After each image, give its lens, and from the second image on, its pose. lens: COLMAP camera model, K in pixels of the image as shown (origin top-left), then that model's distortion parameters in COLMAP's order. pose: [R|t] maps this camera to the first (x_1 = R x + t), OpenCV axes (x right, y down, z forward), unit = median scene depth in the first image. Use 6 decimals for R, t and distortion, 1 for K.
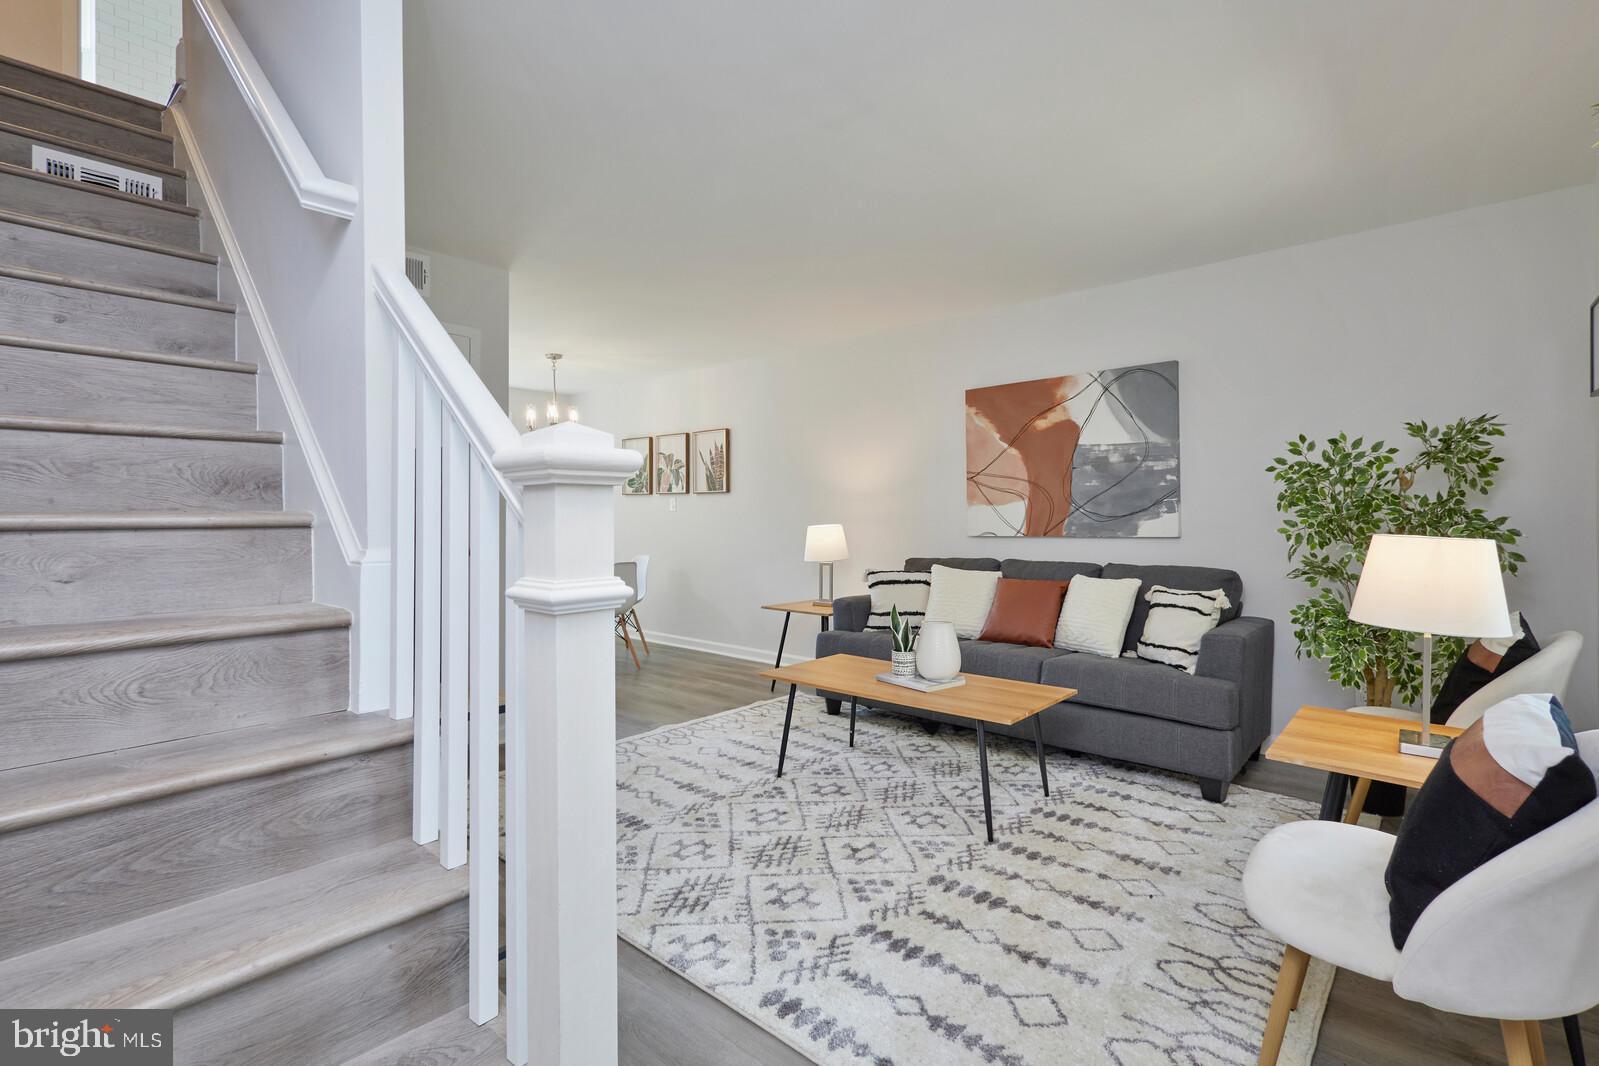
lens RADIAL K [[733.7, 0, 815.2], [0, 733.7, 513.3], [0, 0, 1]] dist [0.000303, -0.001181]
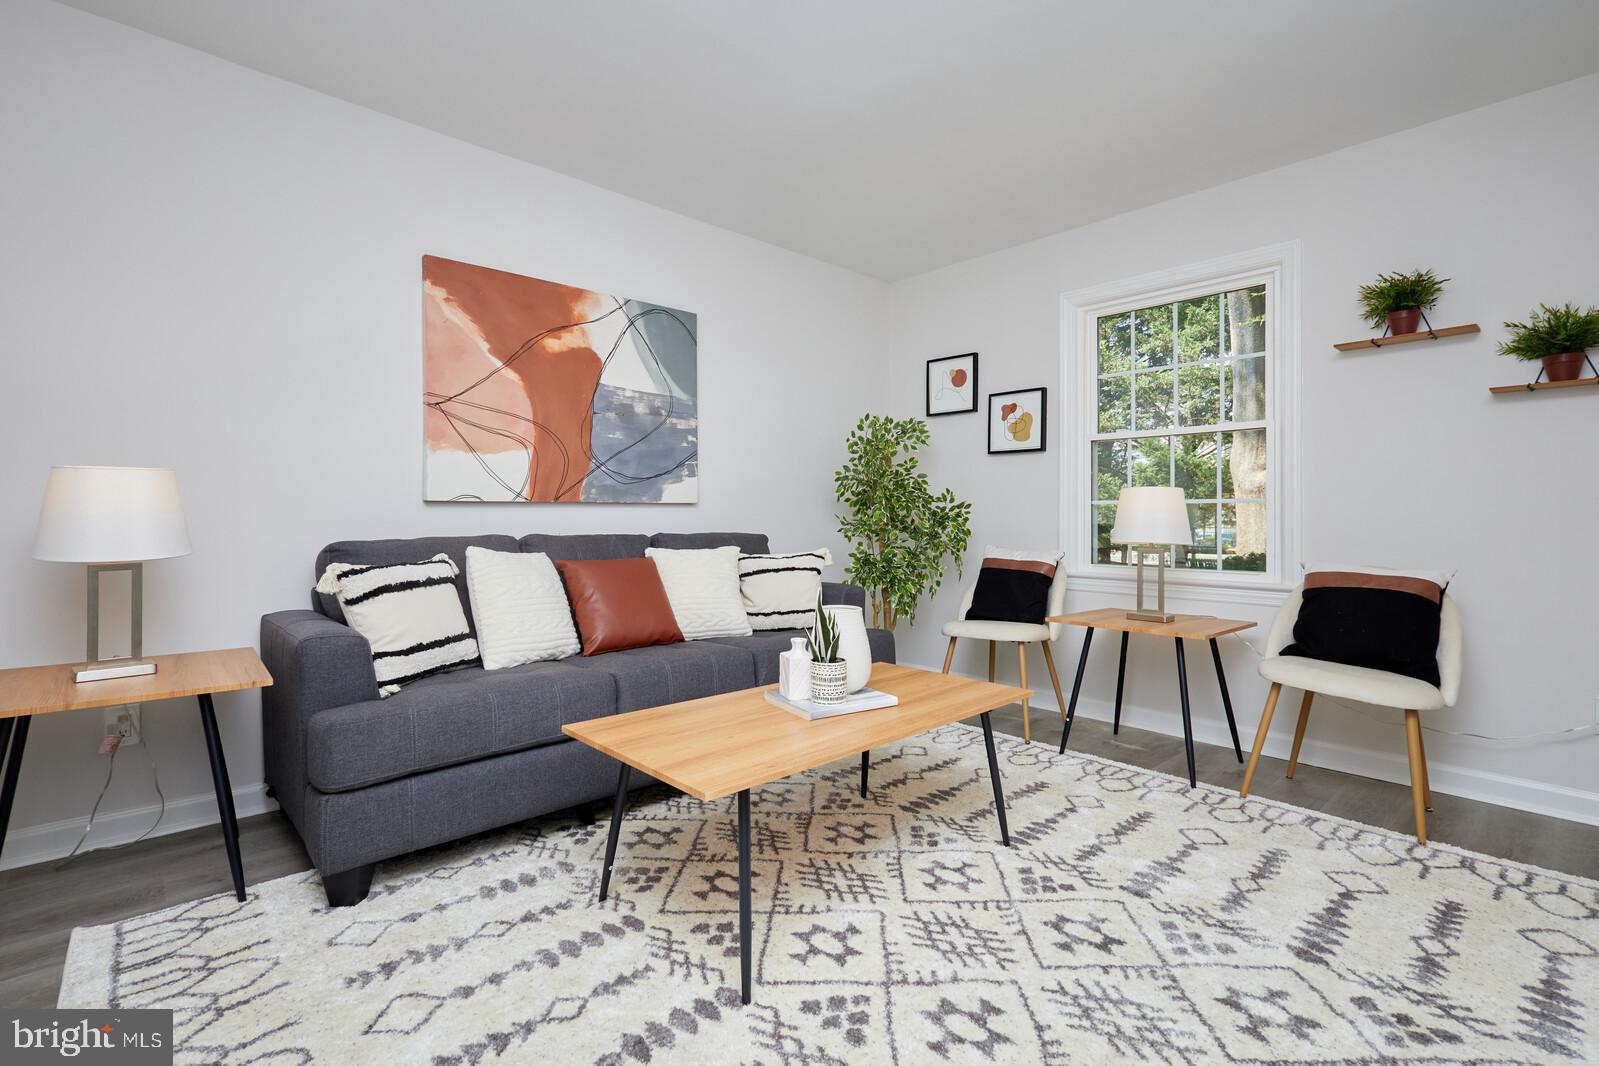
lens RADIAL K [[733.7, 0, 804.6], [0, 733.7, 504.5], [0, 0, 1]] dist [0.000303, -0.001181]
pose [[0.111187, 0.017286, 0.993649, -0.388699], [-0.011791, 0.999801, -0.016074, 0.044419], [-0.993730, -0.009929, 0.111369, 0.704624]]
